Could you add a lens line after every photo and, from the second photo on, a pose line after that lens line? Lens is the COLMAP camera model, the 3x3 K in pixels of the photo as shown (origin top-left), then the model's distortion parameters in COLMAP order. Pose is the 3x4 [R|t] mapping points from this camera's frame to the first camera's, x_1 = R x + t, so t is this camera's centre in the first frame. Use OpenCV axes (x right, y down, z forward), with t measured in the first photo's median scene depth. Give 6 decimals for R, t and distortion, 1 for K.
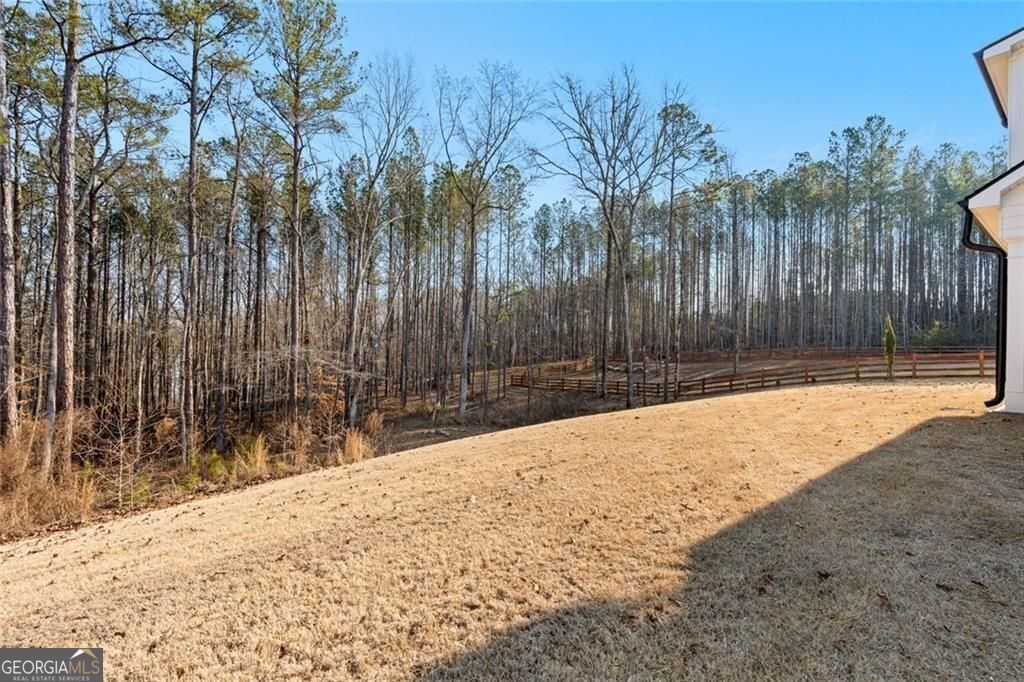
lens RADIAL K [[453.3, 0, 512.3], [0, 453.3, 330.4], [0, 0, 1]] dist [-0.000716, -0.000826]
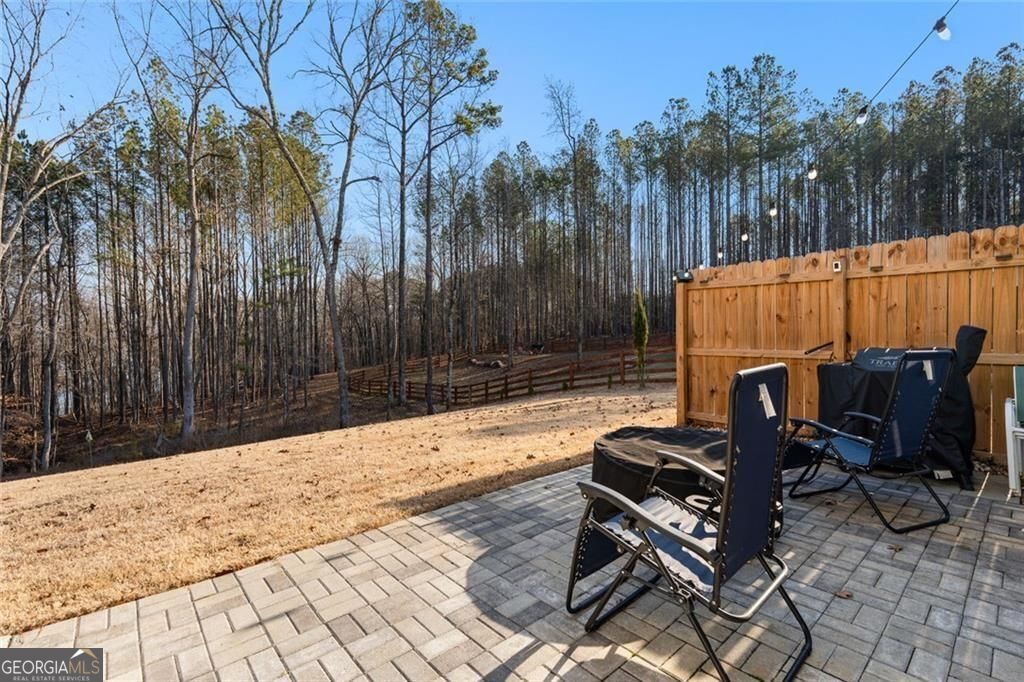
lens RADIAL K [[453.3, 0, 512.3], [0, 453.3, 330.4], [0, 0, 1]] dist [-0.000716, -0.000826]
pose [[0.997586, -0.036375, 0.059144, 0.266825], [0.034725, 0.998985, 0.028689, 0.002642], [-0.060128, -0.026566, 0.997837, 0.167327]]
